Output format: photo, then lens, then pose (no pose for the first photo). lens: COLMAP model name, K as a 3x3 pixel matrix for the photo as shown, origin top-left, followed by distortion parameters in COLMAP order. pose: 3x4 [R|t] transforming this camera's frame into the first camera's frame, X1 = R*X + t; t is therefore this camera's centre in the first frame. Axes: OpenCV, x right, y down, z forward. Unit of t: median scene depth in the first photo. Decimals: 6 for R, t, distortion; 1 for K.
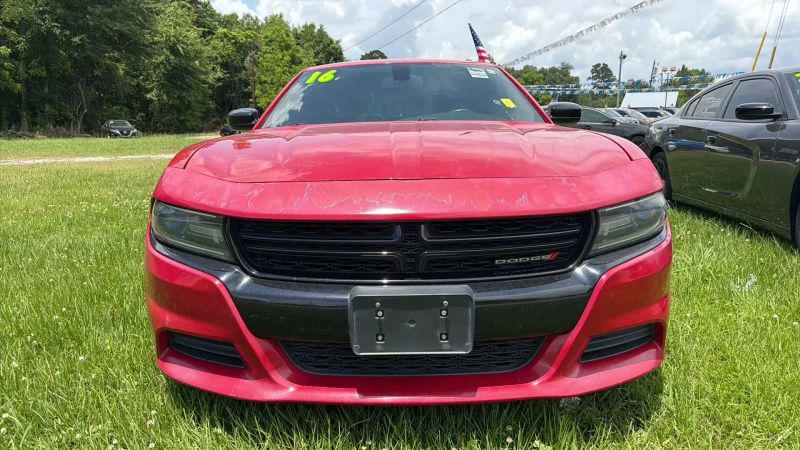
lens RADIAL K [[558.6, 0, 400.0], [0, 558.6, 225.0], [0, 0, 1]] dist [0.008403, -0.002635]
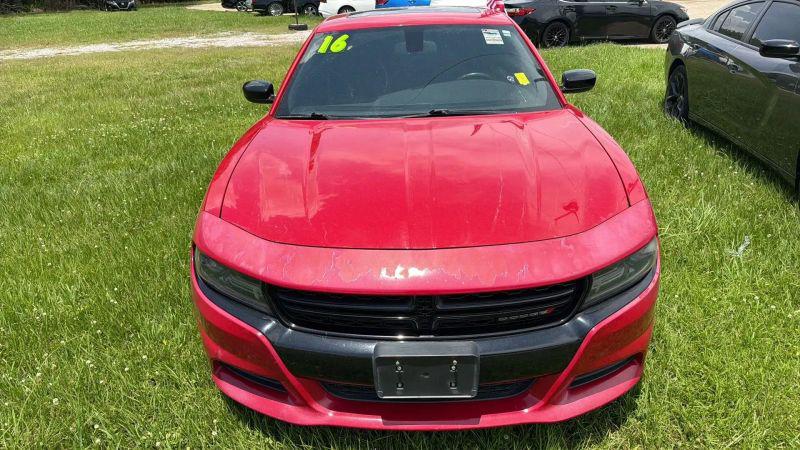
lens RADIAL K [[561.5, 0, 400.0], [0, 561.5, 225.0], [0, 0, 1]] dist [0.002499, 0.001828]
pose [[0.999646, -0.008704, -0.025152, -0.001967], [0.014589, 0.969594, 0.244283, -0.394837], [0.022261, -0.244563, 0.969378, -0.079509]]
